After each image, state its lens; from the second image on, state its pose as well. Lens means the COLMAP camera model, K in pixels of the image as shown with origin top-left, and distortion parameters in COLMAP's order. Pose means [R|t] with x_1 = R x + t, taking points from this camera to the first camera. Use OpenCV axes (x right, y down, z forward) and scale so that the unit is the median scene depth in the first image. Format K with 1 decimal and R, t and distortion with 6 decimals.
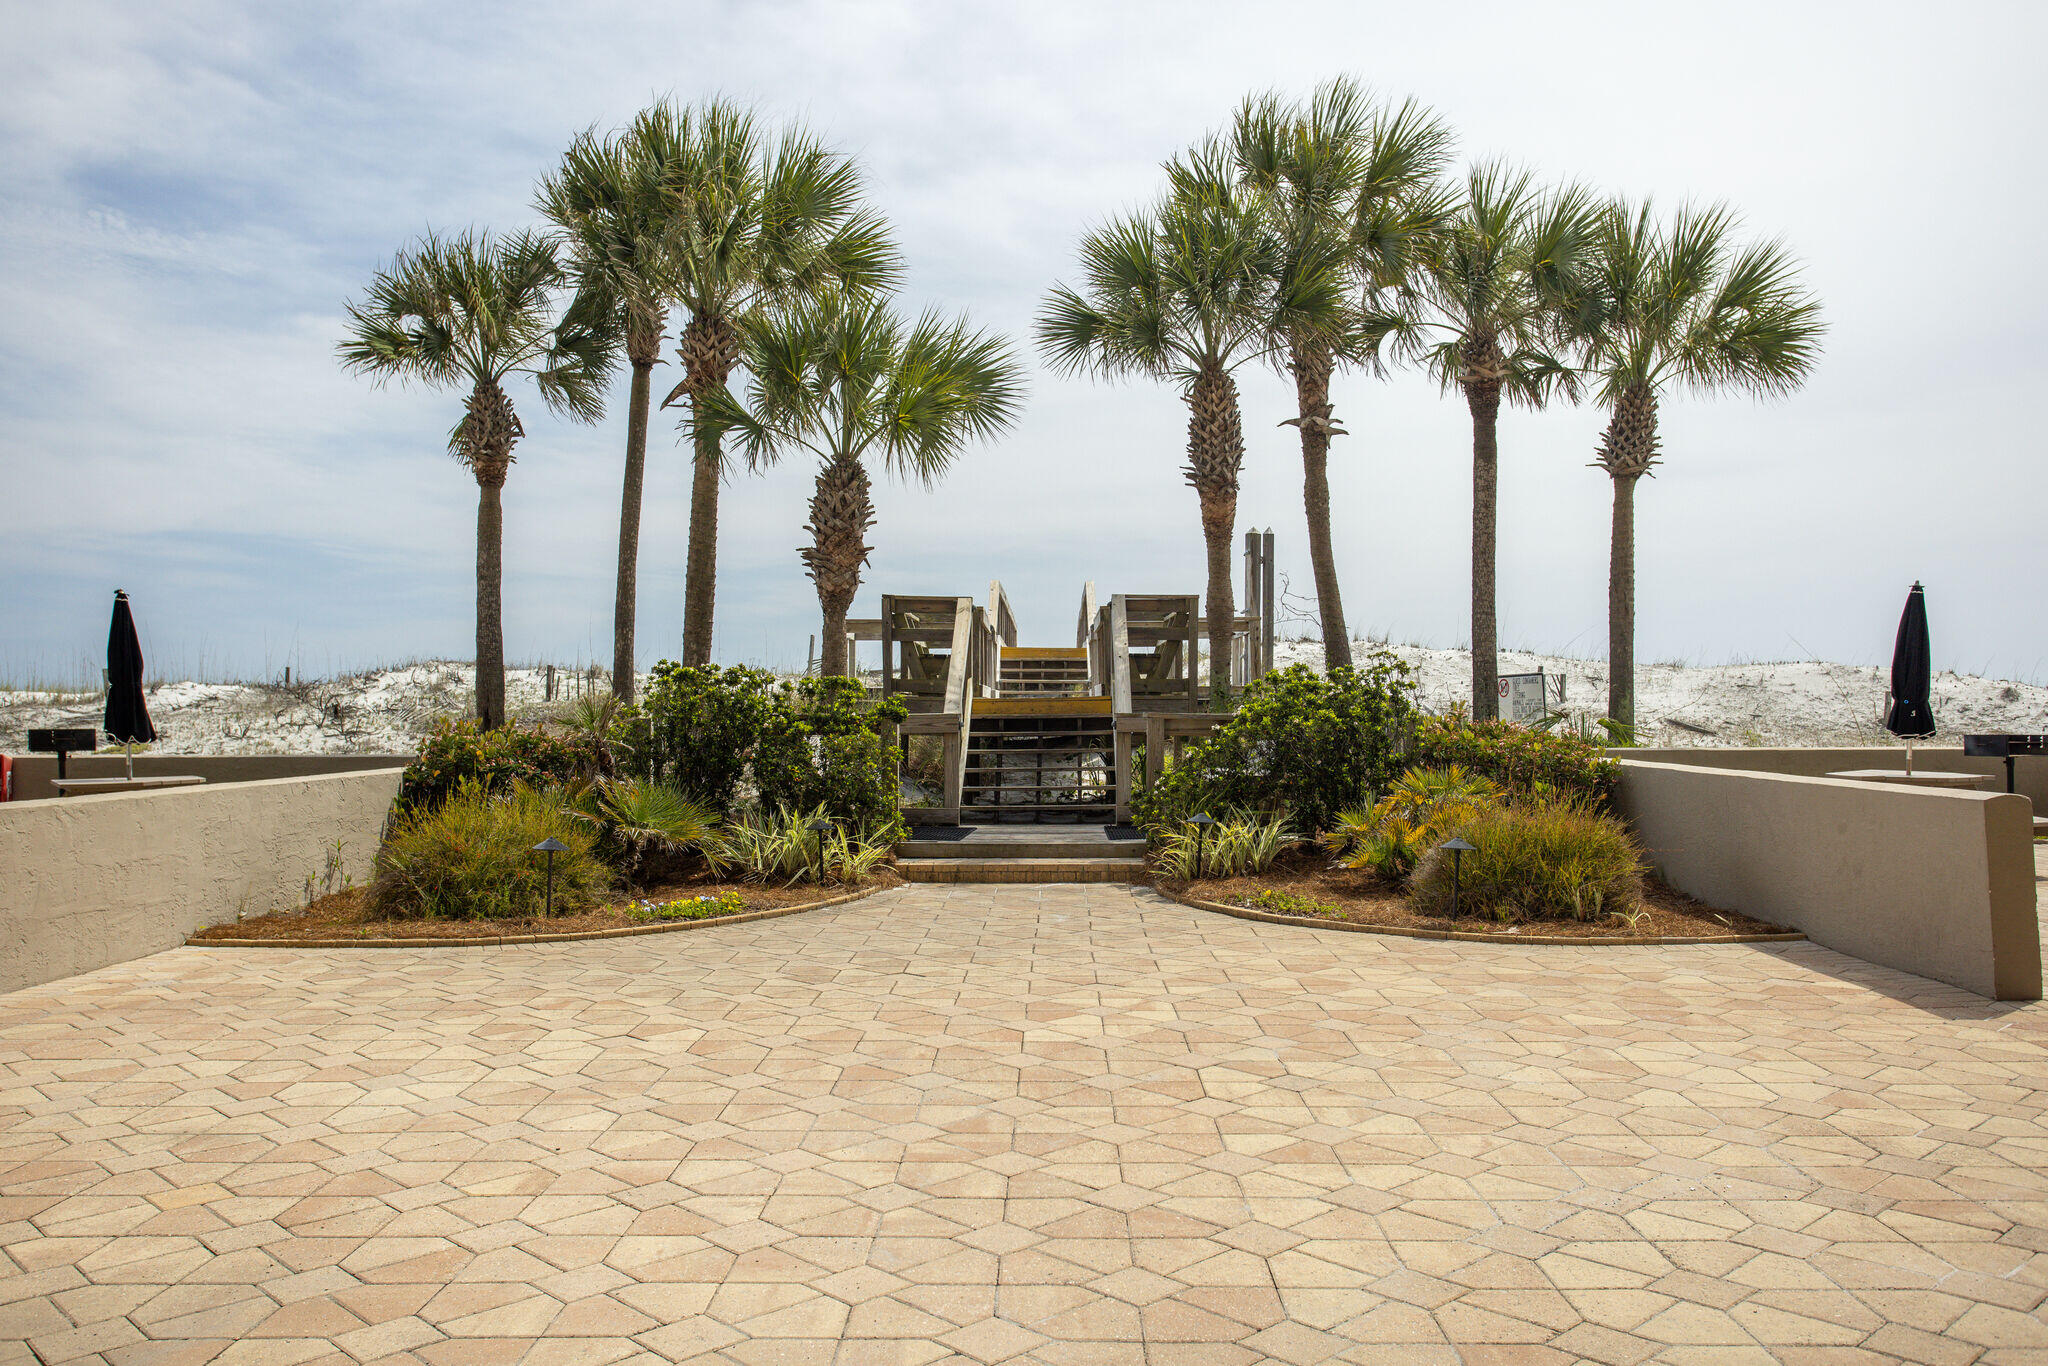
lens RADIAL K [[1636.7, 0, 1028.6], [0, 1636.7, 688.7], [0, 0, 1]] dist [0.035184, 0.011018]
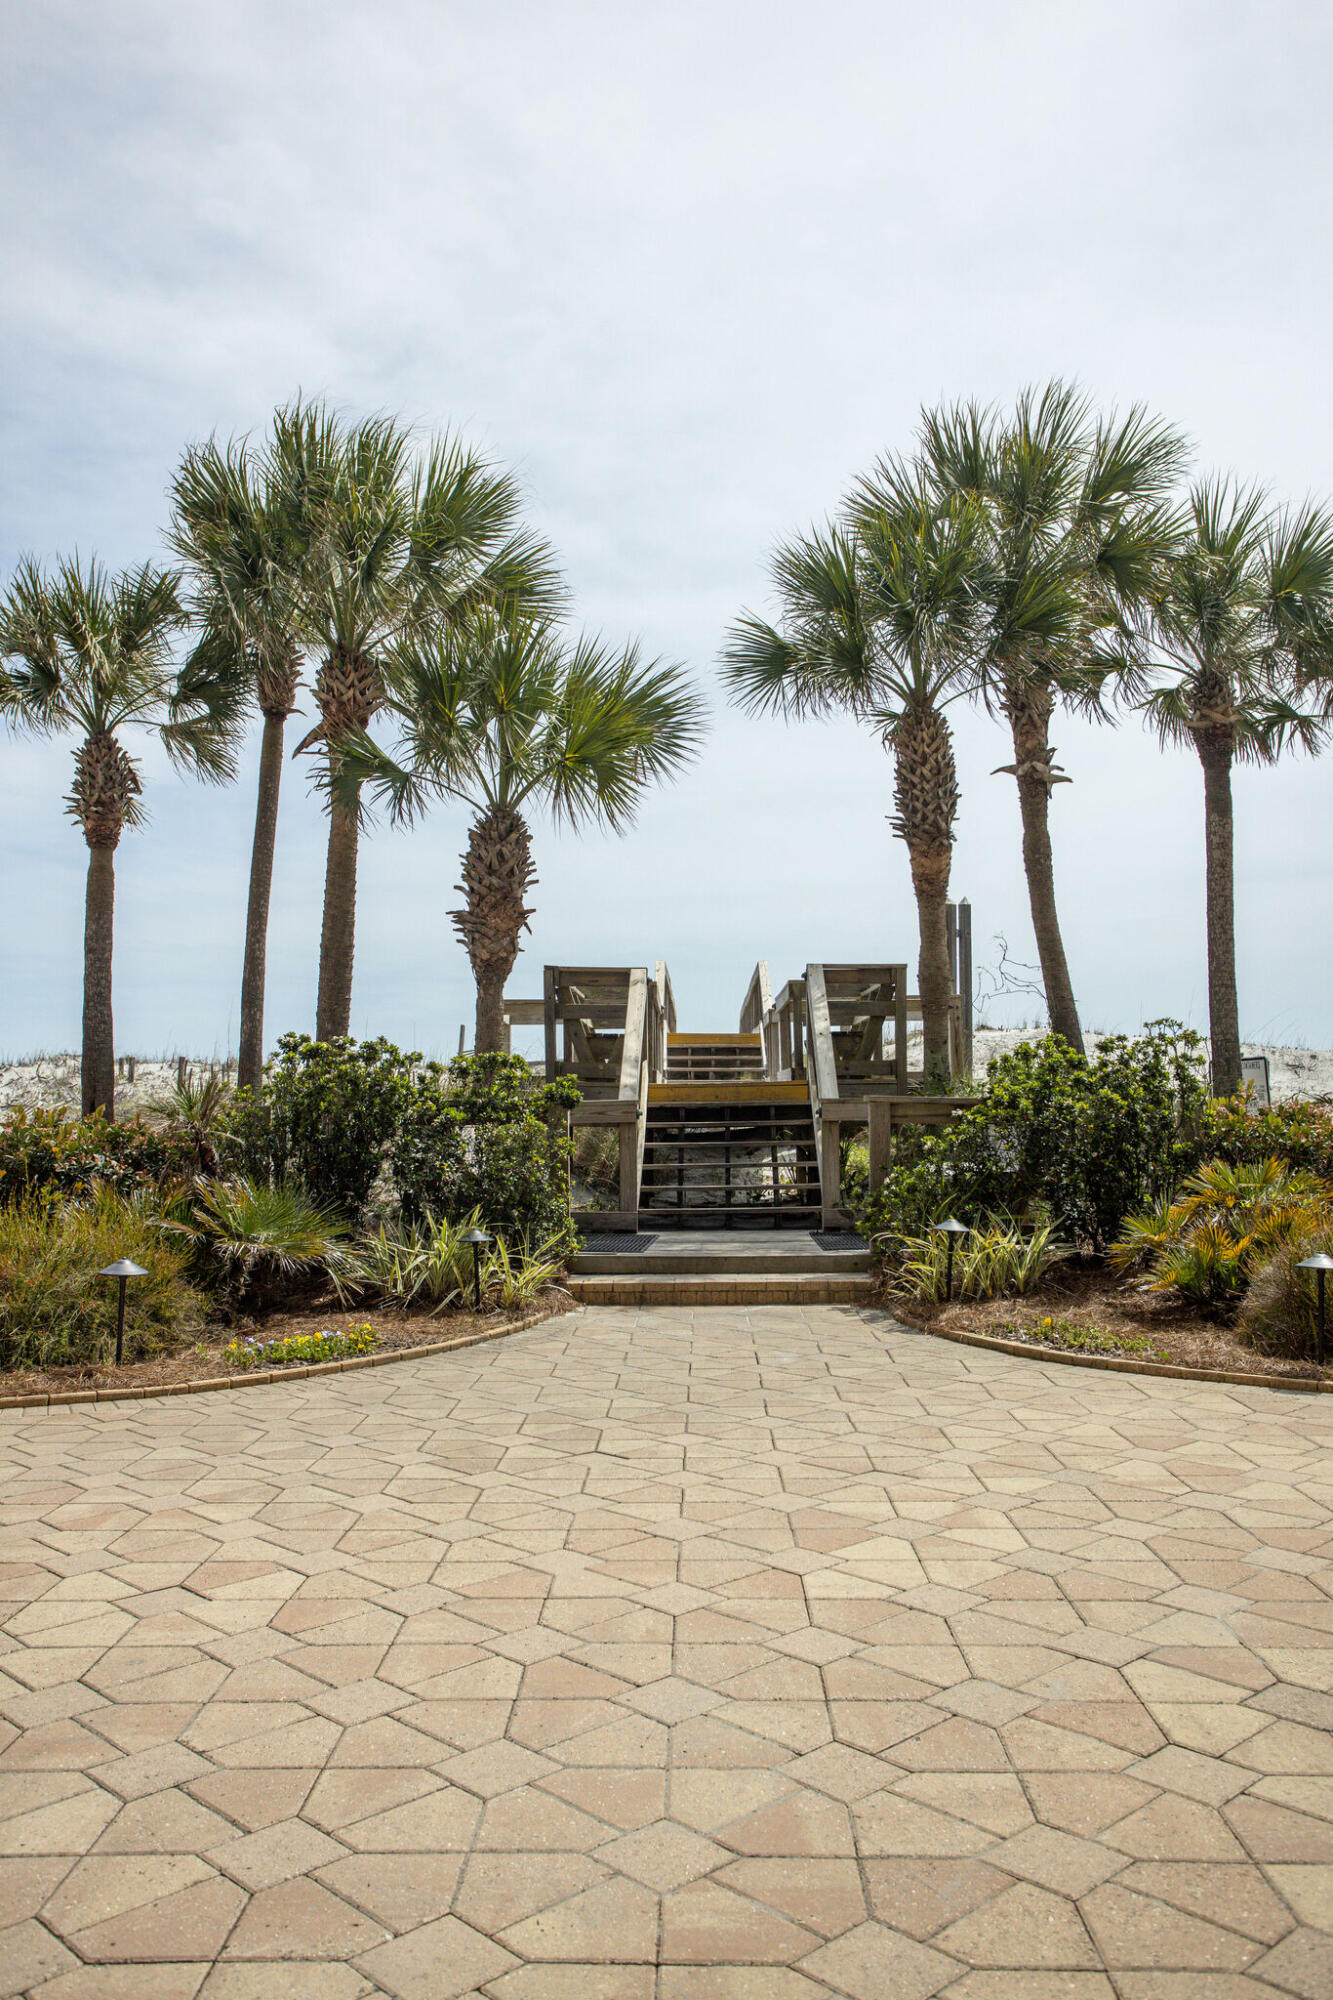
lens RADIAL K [[1598.3, 0, 663.5], [0, 1598.3, 993.7], [0, 0, 1]] dist [0.035184, 0.011018]
pose [[0.999969, -0.005922, -0.005190, -0.022967], [0.005608, 0.998269, -0.058547, 0.008379], [0.005528, 0.058517, 0.998271, 0.158934]]
